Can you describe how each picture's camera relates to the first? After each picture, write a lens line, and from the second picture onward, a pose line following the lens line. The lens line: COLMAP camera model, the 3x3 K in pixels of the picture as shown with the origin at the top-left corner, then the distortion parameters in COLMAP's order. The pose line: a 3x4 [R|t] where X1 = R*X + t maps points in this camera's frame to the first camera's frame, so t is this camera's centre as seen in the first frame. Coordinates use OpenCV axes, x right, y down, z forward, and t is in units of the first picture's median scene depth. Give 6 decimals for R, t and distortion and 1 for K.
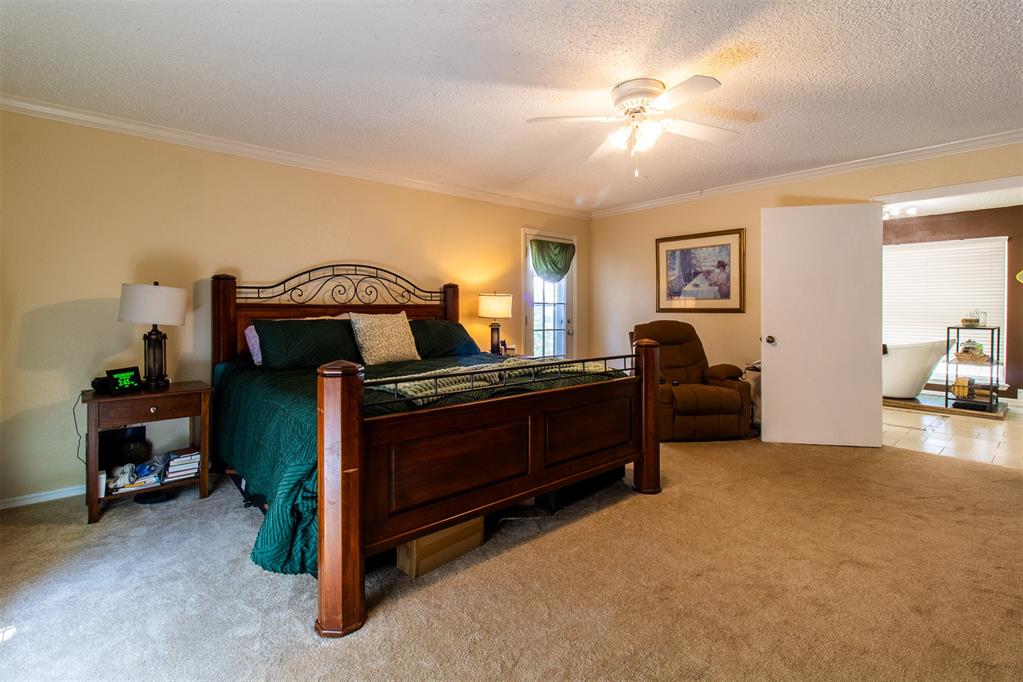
lens RADIAL K [[473.0, 0, 509.9], [0, 473.0, 316.0], [0, 0, 1]] dist [0.013718, -0.000065]
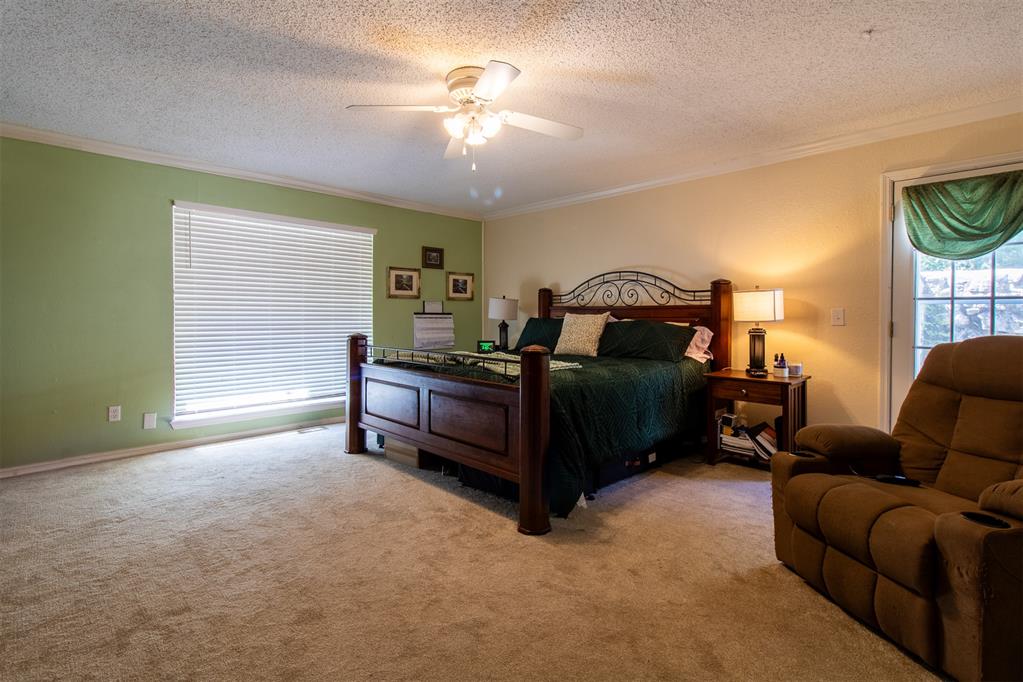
lens RADIAL K [[473.0, 0, 509.9], [0, 473.0, 316.0], [0, 0, 1]] dist [0.013718, -0.000065]
pose [[0.071695, 0.009971, -0.997377, 0.902415], [-0.015037, 0.999847, 0.008914, -0.007379], [0.997313, 0.014358, 0.071834, 0.734477]]
